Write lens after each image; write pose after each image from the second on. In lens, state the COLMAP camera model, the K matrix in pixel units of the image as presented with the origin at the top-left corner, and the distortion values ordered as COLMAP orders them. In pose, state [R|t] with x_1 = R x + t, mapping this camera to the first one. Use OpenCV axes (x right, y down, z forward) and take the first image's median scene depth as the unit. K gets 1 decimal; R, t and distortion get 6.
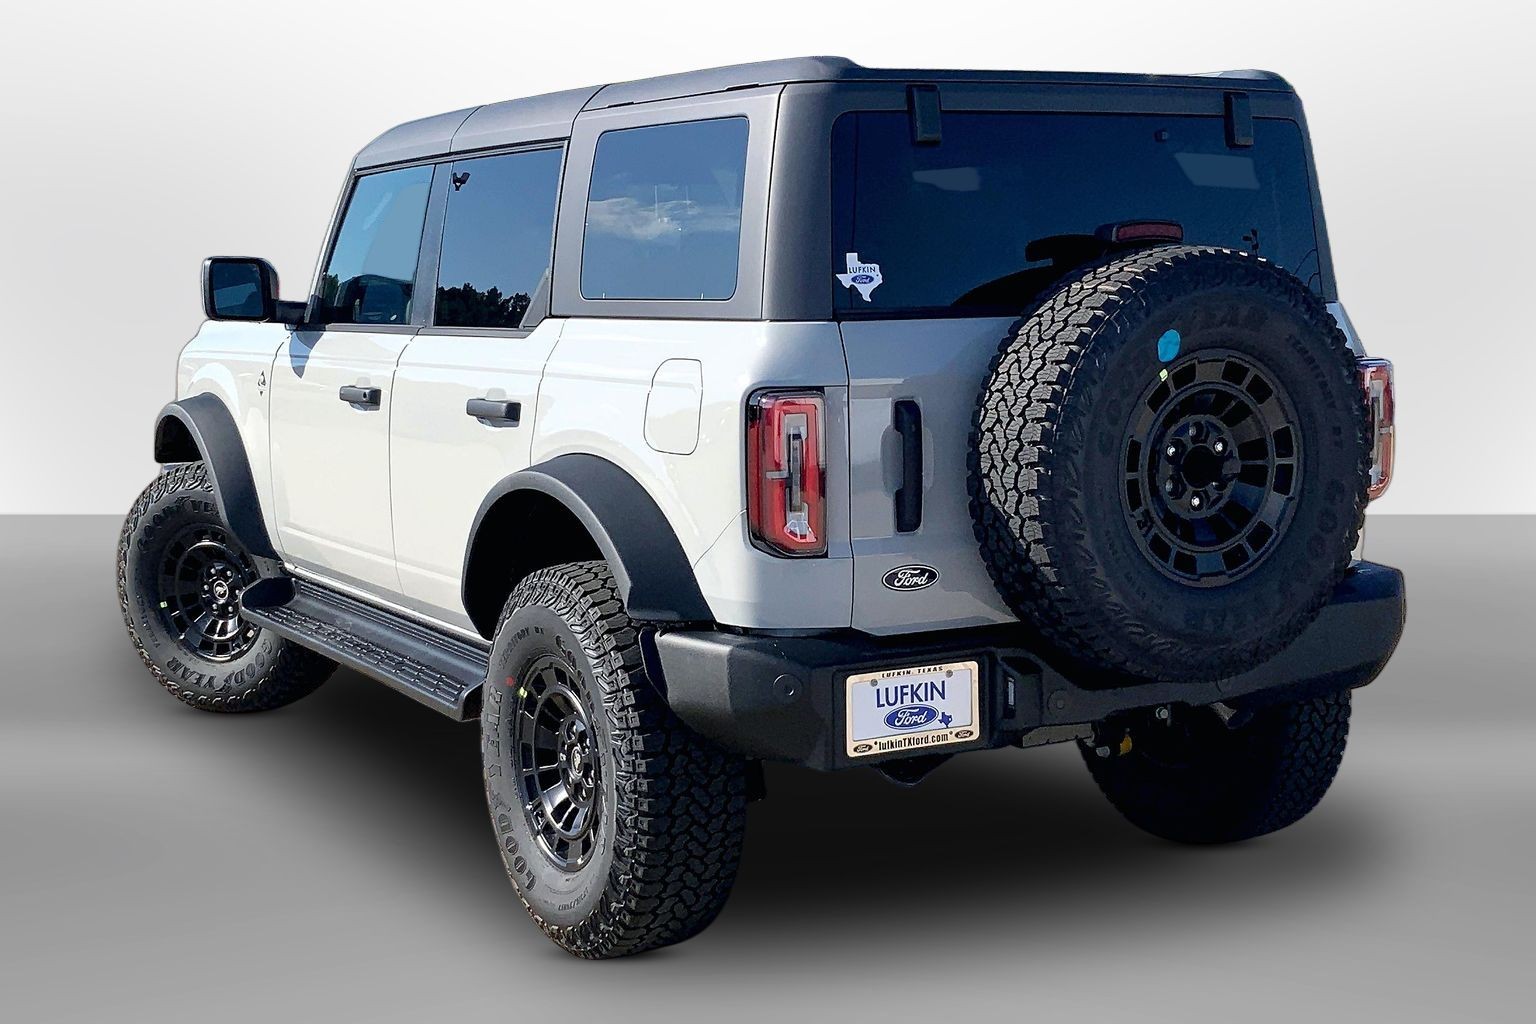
lens RADIAL K [[1994.3, 0, 768.0], [0, 1994.3, 512.0], [0, 0, 1]] dist [-0.017569, -0.022584]
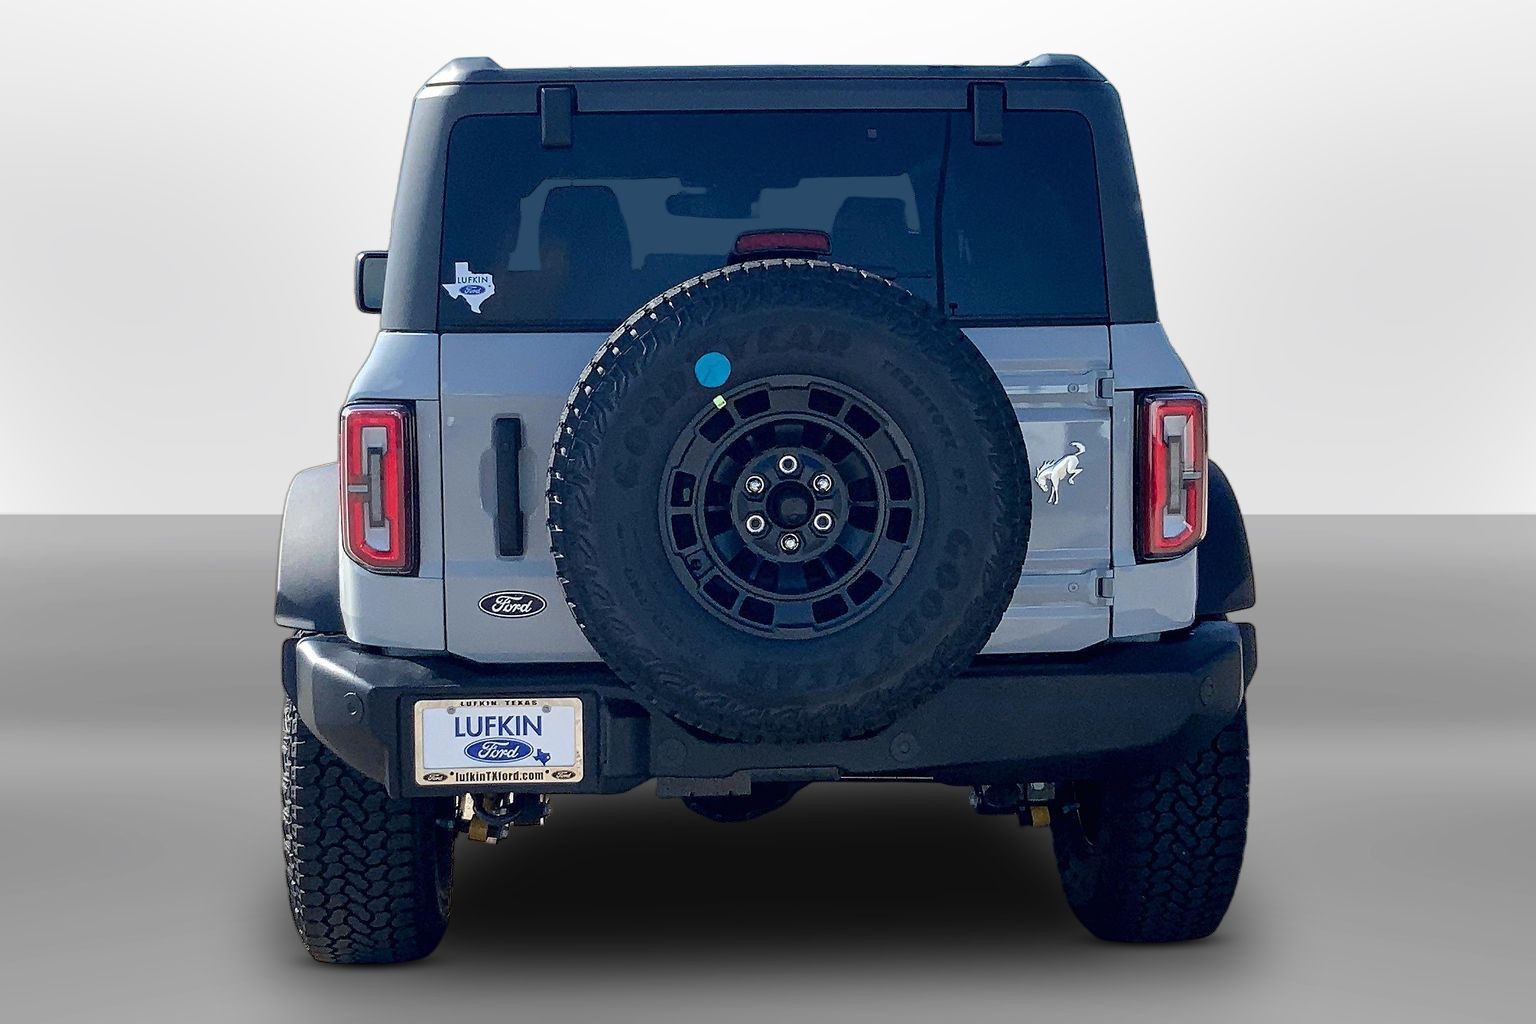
lens RADIAL K [[2028.4, 0, 768.0], [0, 2028.4, 512.0], [0, 0, 1]] dist [0.024611, 0.017733]
pose [[0.926030, 0.058713, -0.372854, 0.547293], [-0.060001, 0.998165, 0.008162, -0.026472], [0.372649, 0.014813, 0.927854, 0.147796]]
